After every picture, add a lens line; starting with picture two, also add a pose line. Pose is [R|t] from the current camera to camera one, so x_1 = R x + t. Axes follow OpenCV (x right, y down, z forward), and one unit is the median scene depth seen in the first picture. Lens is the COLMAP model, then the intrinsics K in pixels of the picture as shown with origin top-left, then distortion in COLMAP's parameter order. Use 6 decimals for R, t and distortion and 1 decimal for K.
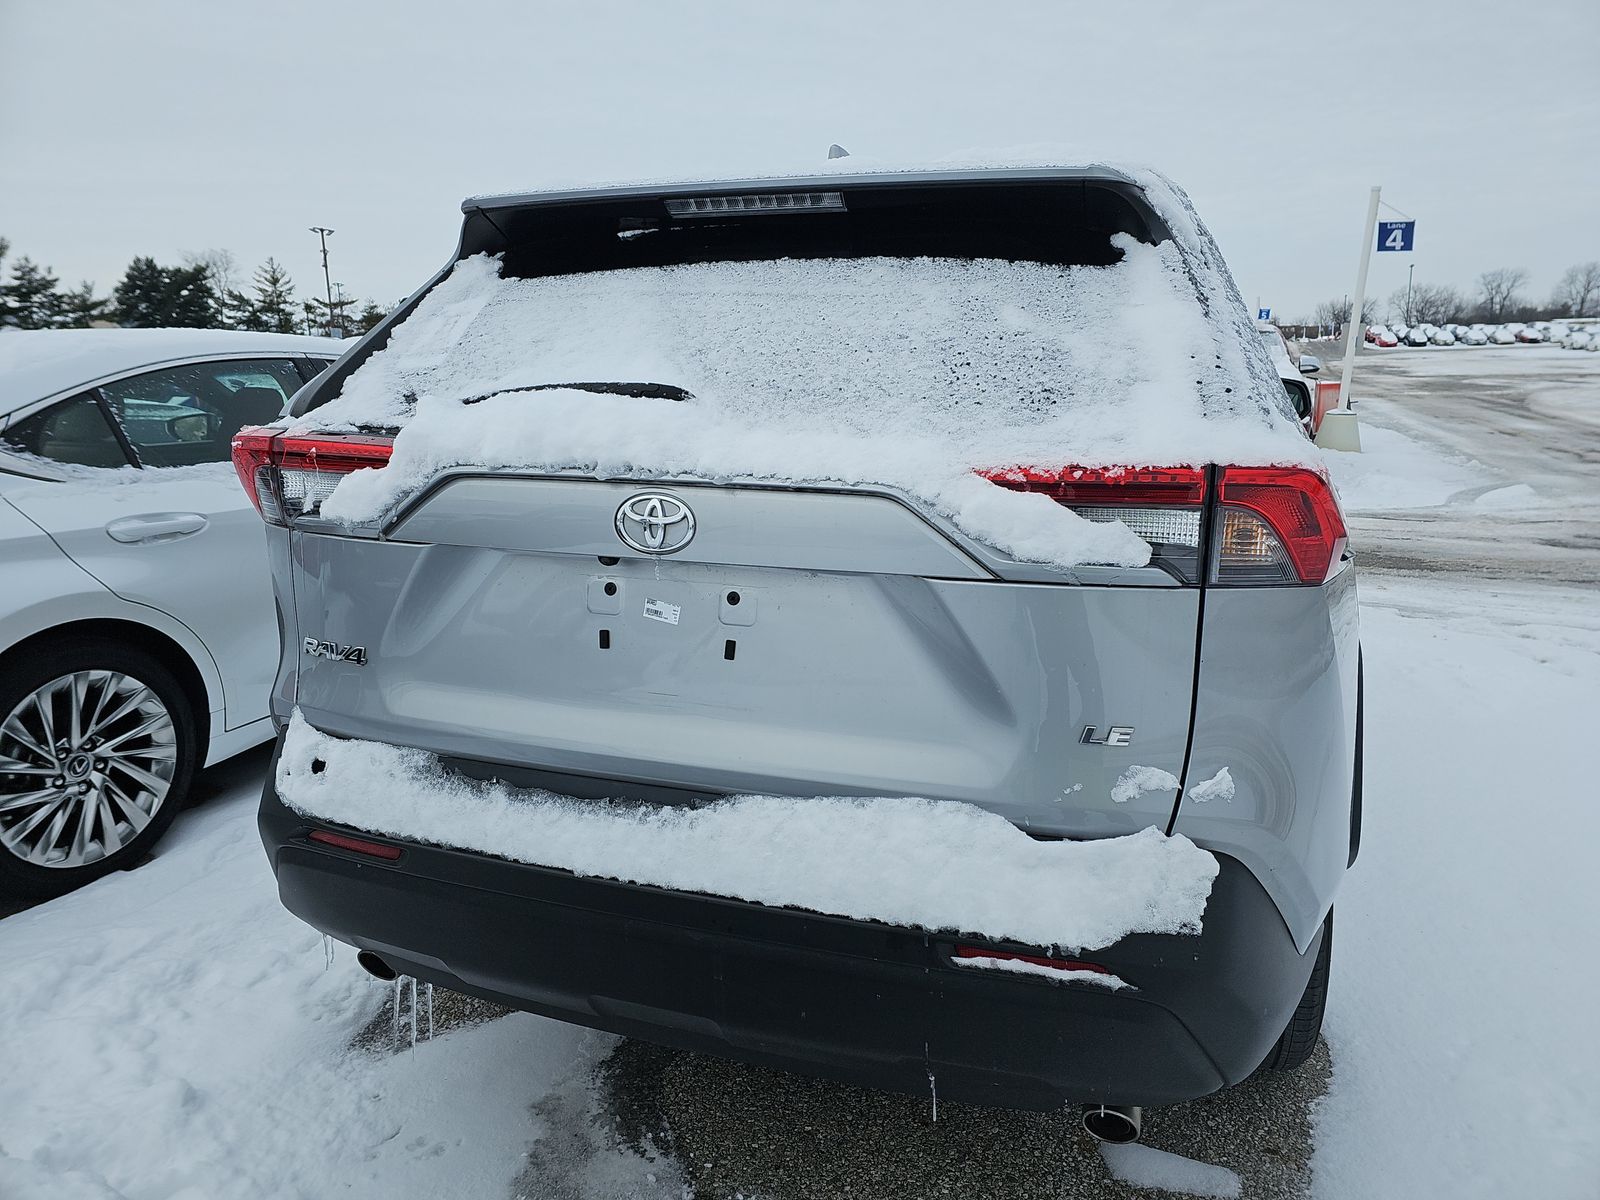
lens RADIAL K [[1066.6, 0, 800.0], [0, 1066.6, 600.0], [0, 0, 1]] dist [0.027348, -0.002545]
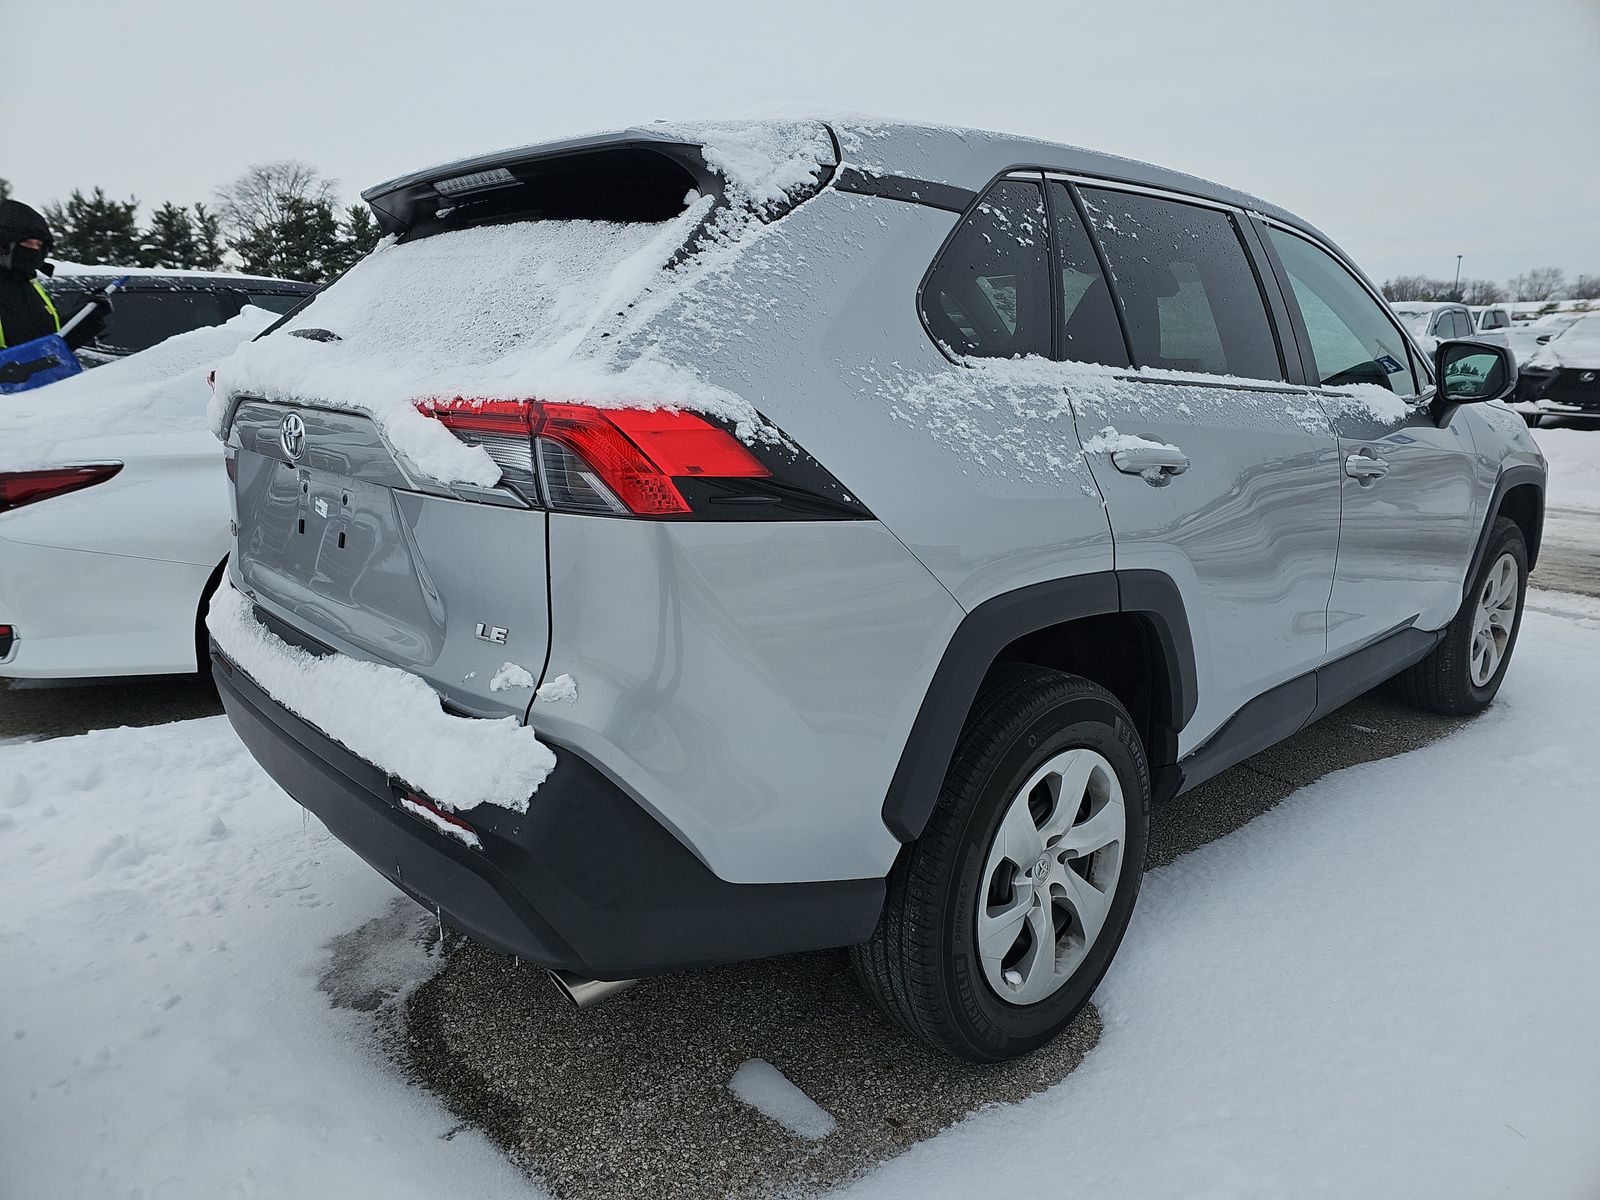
lens RADIAL K [[1085.3, 0, 800.0], [0, 1085.3, 600.0], [0, 0, 1]] dist [0.041051, -0.000274]
pose [[0.869584, 0.117424, -0.479619, 1.060465], [-0.105131, 0.993070, 0.052521, -0.005616], [0.482463, 0.004751, 0.875904, 0.113437]]
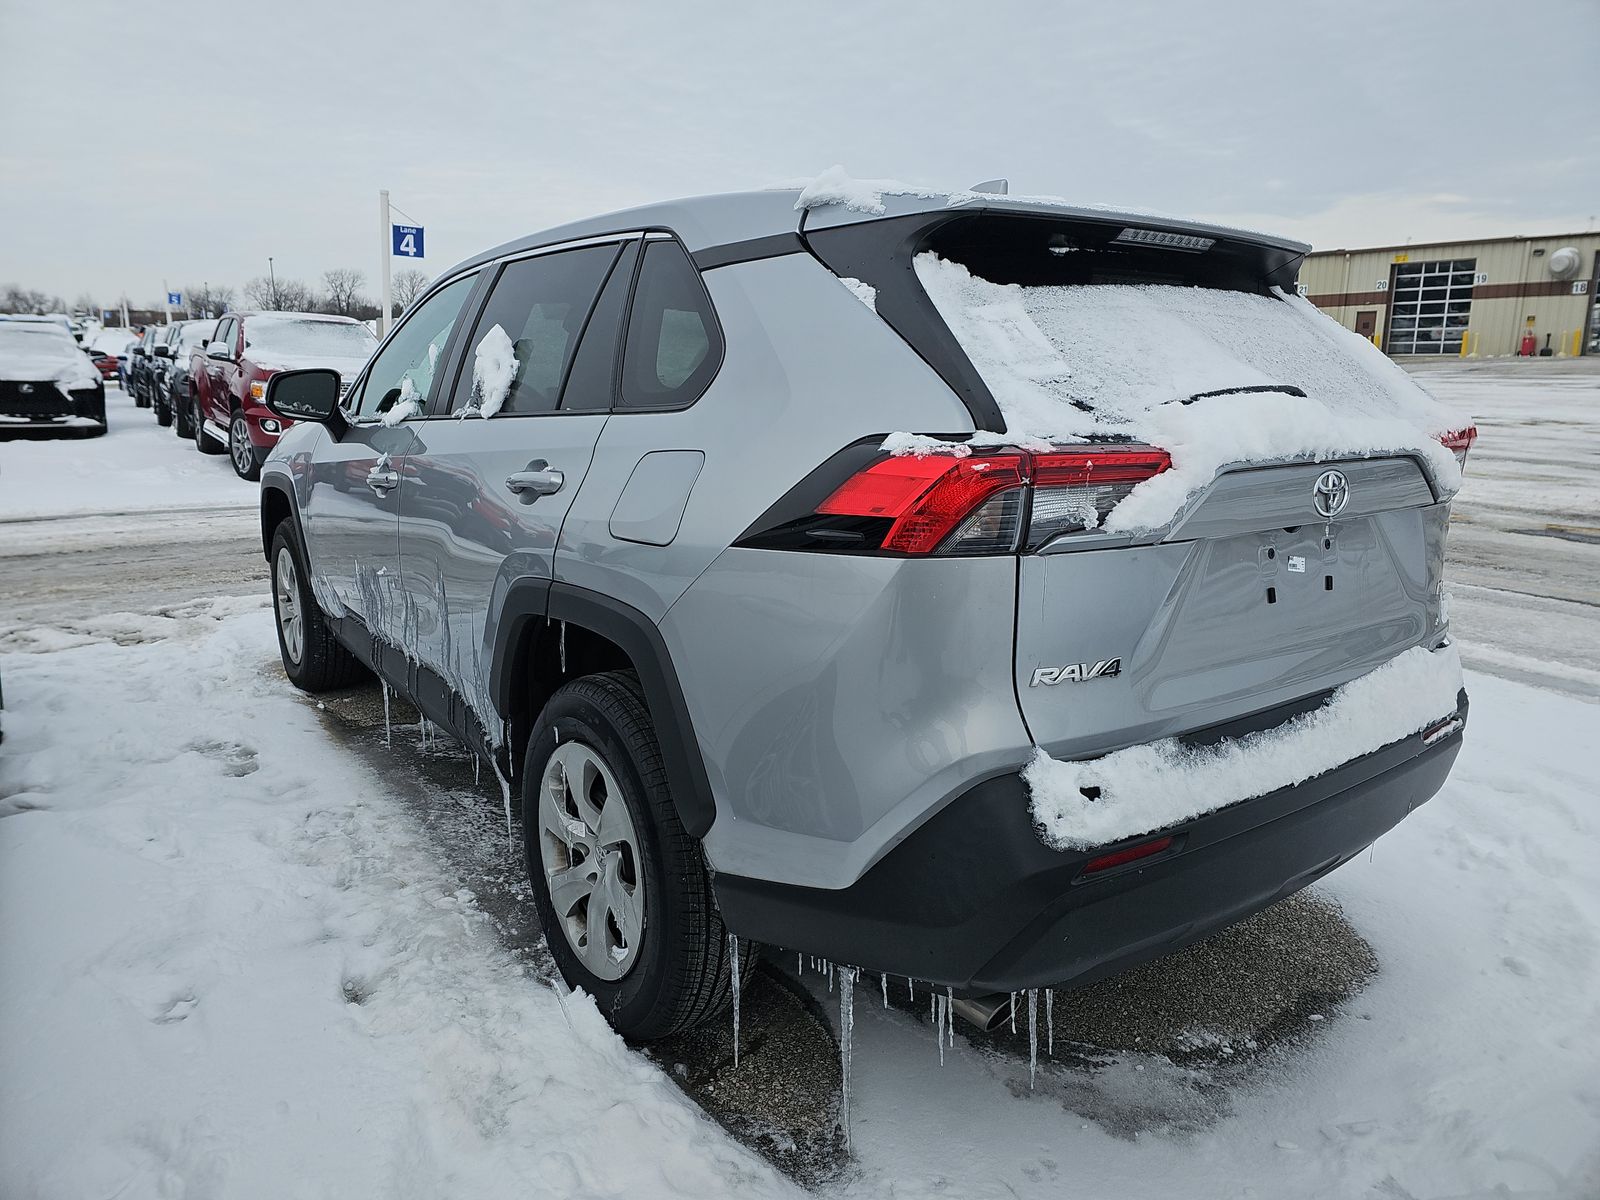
lens RADIAL K [[1051.8, 0, 800.0], [0, 1051.8, 600.0], [0, 0, 1]] dist [0.046301, 0.000843]
pose [[0.572053, -0.178203, 0.800624, -1.516037], [0.169282, 0.980749, 0.097342, -0.172540], [-0.802558, 0.079847, 0.591207, 0.734071]]
